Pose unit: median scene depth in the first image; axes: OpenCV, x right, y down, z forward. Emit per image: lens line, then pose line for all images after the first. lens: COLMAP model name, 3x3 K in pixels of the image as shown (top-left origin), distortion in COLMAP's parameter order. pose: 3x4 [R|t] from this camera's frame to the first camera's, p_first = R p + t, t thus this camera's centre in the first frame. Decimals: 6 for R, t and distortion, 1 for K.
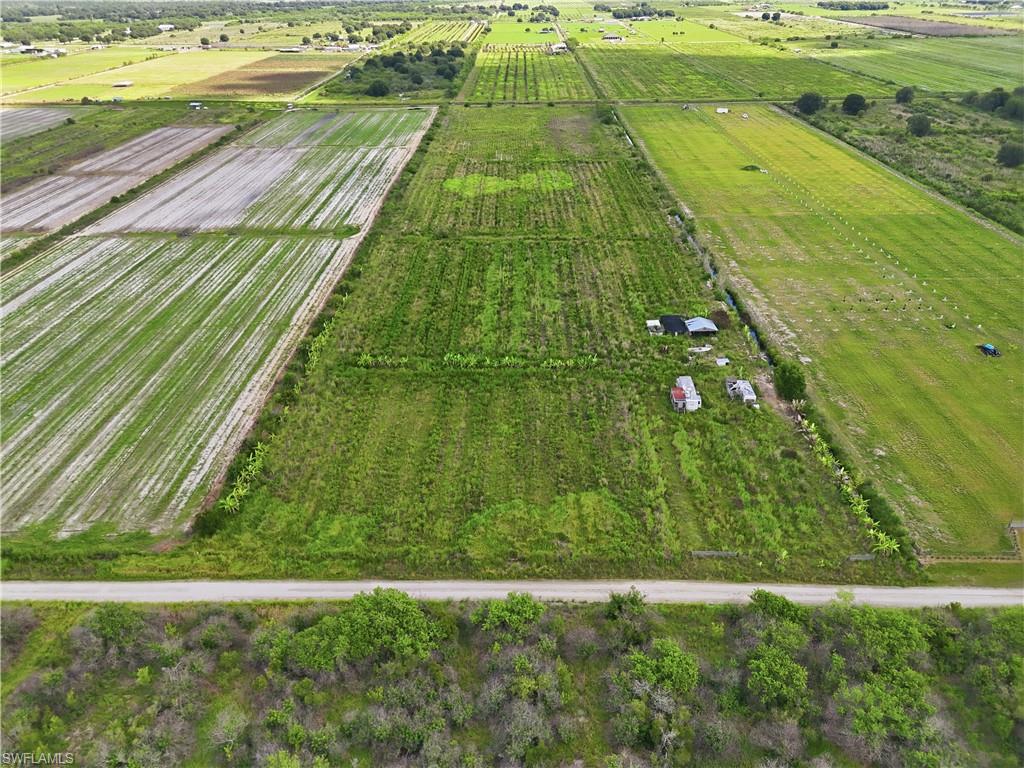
lens RADIAL K [[754.6, 0, 512.0], [0, 754.6, 384.0], [0, 0, 1]] dist [0.069202, -0.063200]
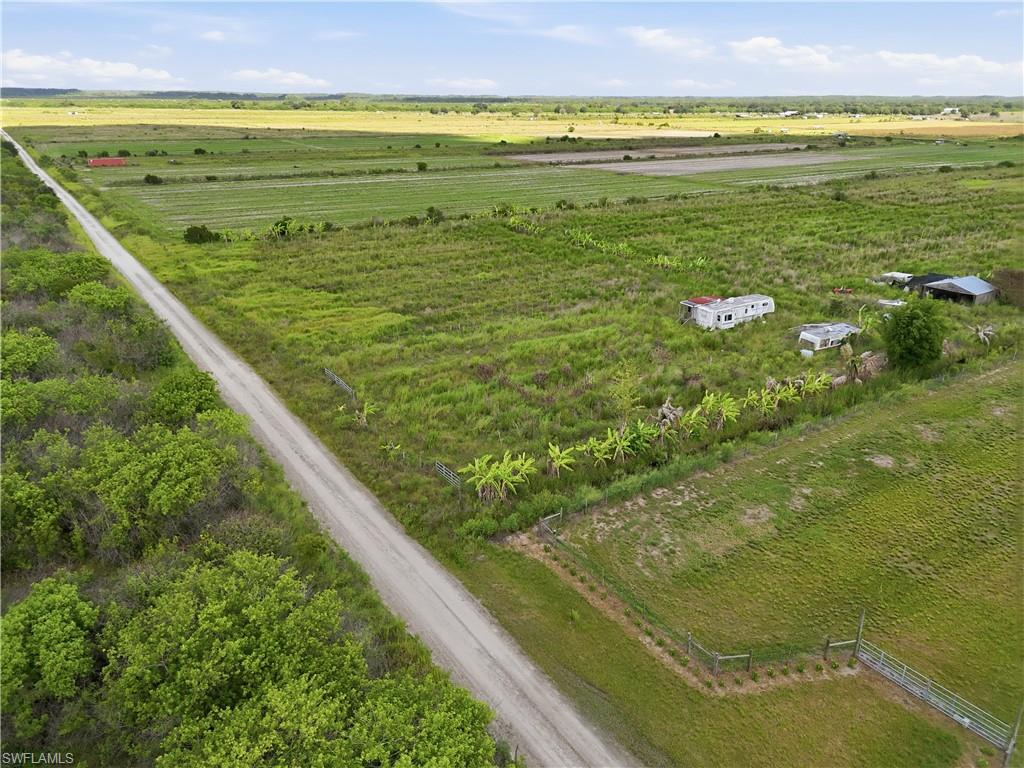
lens RADIAL K [[754.6, 0, 512.0], [0, 754.6, 384.0], [0, 0, 1]] dist [0.069202, -0.063200]
pose [[0.568946, 0.303735, -0.764229, 0.719909], [-0.404040, 0.912643, 0.061924, 0.114525], [0.716276, 0.273547, 0.641966, 0.627139]]
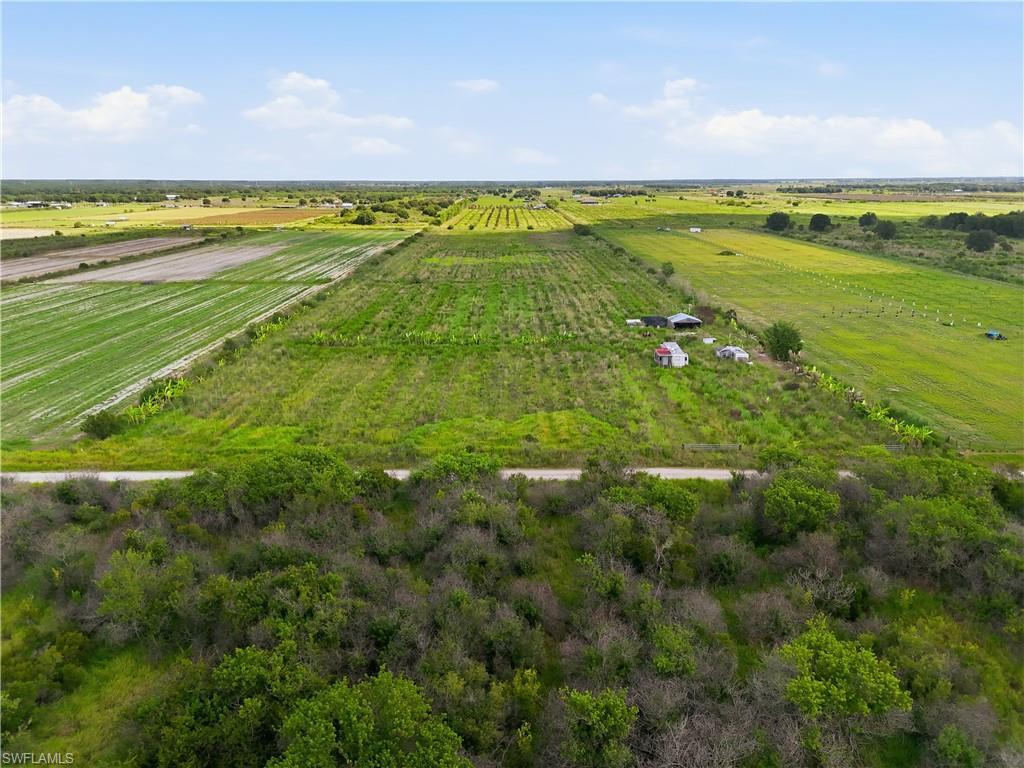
lens RADIAL K [[754.6, 0, 512.0], [0, 754.6, 384.0], [0, 0, 1]] dist [0.069202, -0.063200]
pose [[0.999859, 0.000121, 0.016811, 0.029990], [0.003789, 0.972617, -0.232382, 0.307411], [-0.016379, 0.232413, 0.972479, 0.160591]]
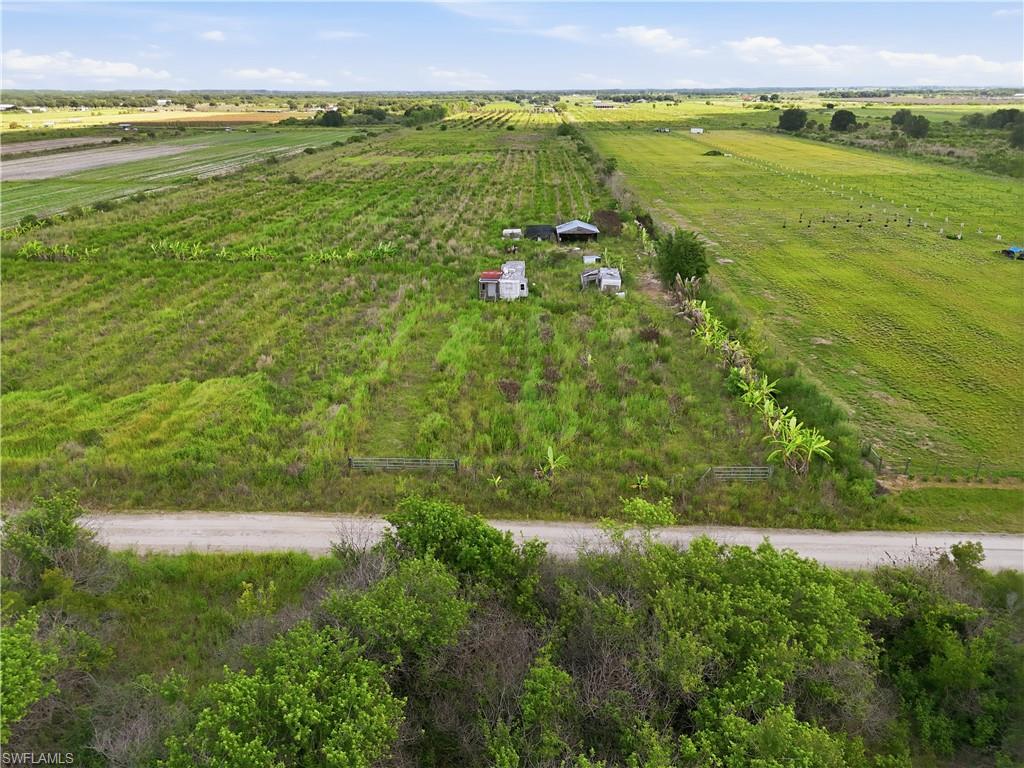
lens RADIAL K [[754.6, 0, 512.0], [0, 754.6, 384.0], [0, 0, 1]] dist [0.069202, -0.063200]
pose [[0.999618, 0.011805, -0.024971, 0.298643], [-0.014921, 0.991591, -0.128549, 0.205479], [0.023243, 0.128873, 0.991389, 0.503490]]
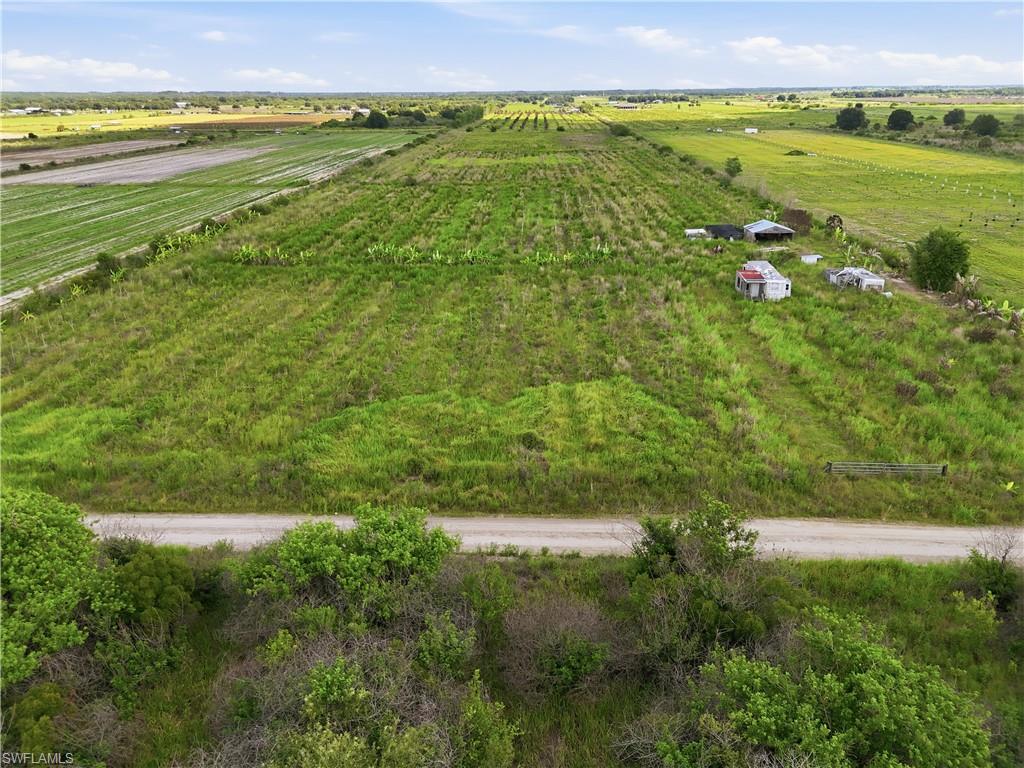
lens RADIAL K [[754.6, 0, 512.0], [0, 754.6, 384.0], [0, 0, 1]] dist [0.069202, -0.063200]
pose [[0.999700, 0.007837, -0.023216, 0.059621], [-0.010785, 0.991490, -0.129735, 0.206740], [0.022001, 0.129946, 0.991277, 0.502533]]
